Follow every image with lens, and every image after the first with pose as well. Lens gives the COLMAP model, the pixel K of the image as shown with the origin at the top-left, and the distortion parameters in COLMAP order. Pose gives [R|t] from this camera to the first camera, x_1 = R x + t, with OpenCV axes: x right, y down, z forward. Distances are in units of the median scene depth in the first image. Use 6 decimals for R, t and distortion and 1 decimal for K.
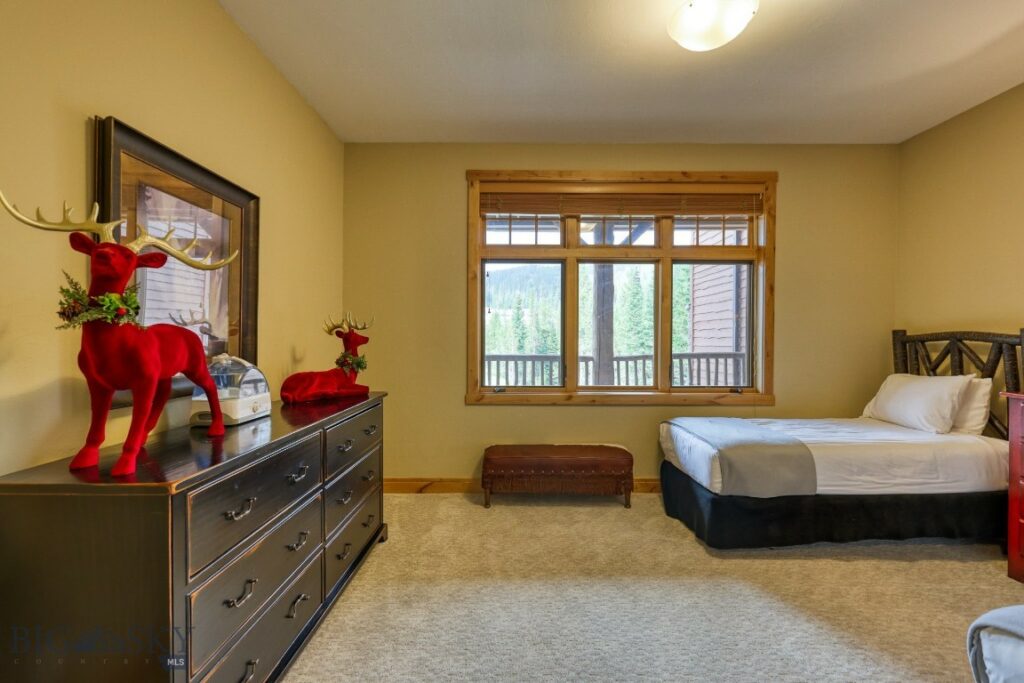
lens RADIAL K [[451.1, 0, 515.6], [0, 451.1, 334.8], [0, 0, 1]] dist [0.002875, -0.000121]
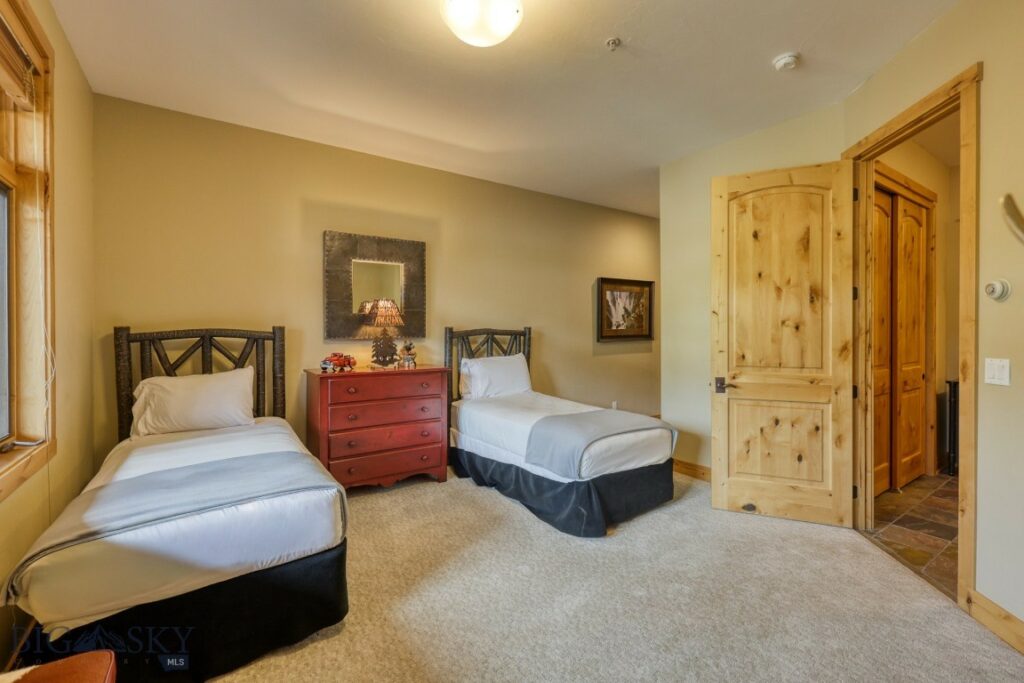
lens RADIAL K [[451.1, 0, 515.2], [0, 451.1, 339.1], [0, 0, 1]] dist [0.002875, -0.000121]
pose [[-0.581489, -0.005511, 0.813536, -0.270084], [0.007771, 0.999894, 0.012328, 0.007949], [-0.813517, 0.013490, -0.581384, 1.000994]]
